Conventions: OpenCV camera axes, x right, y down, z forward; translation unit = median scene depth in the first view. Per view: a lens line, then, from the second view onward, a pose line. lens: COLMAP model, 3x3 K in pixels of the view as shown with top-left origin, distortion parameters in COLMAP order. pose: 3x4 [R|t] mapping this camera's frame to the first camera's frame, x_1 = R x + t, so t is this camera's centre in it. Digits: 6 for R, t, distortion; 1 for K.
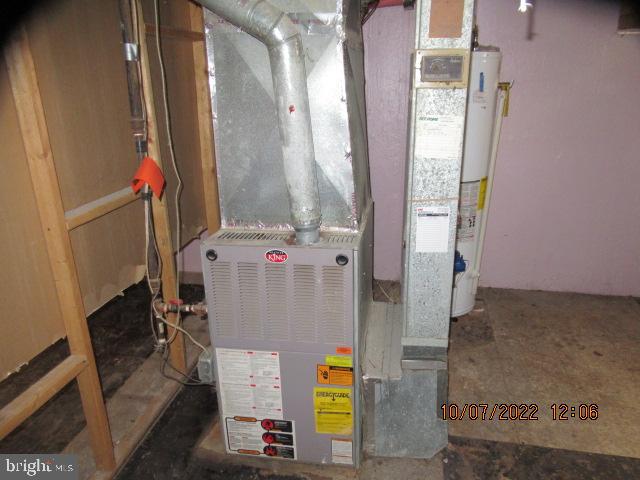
lens RADIAL K [[485.9, 0, 320.0], [0, 485.9, 240.0], [0, 0, 1]] dist [0.001251, -0.000506]
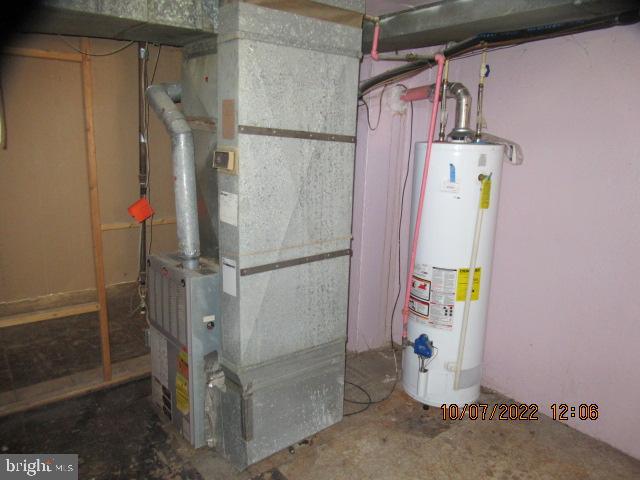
lens RADIAL K [[485.9, 0, 320.0], [0, 485.9, 240.0], [0, 0, 1]] dist [0.001251, -0.000506]
pose [[0.735196, 0.163724, -0.657786, 1.153292], [-0.244513, 0.969115, -0.032074, -0.124957], [0.632219, 0.184418, 0.752522, 0.123276]]
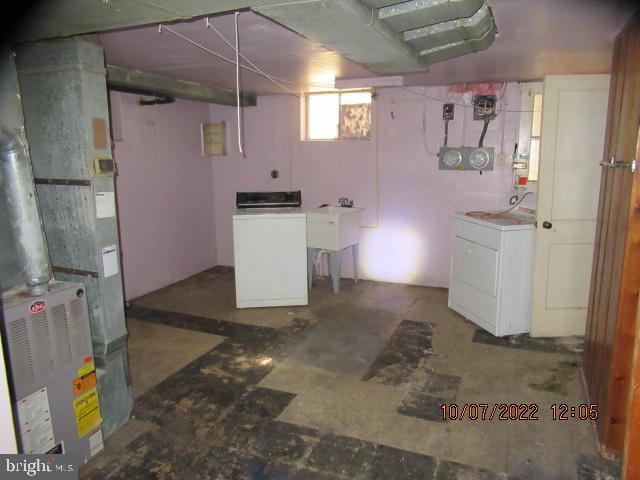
lens RADIAL K [[485.9, 0, 320.0], [0, 485.9, 240.0], [0, 0, 1]] dist [0.001251, -0.000506]
pose [[0.187909, -0.158726, 0.969276, -1.052881], [0.328119, 0.940304, 0.090371, -0.002972], [-0.925758, 0.301057, 0.228772, -0.035016]]
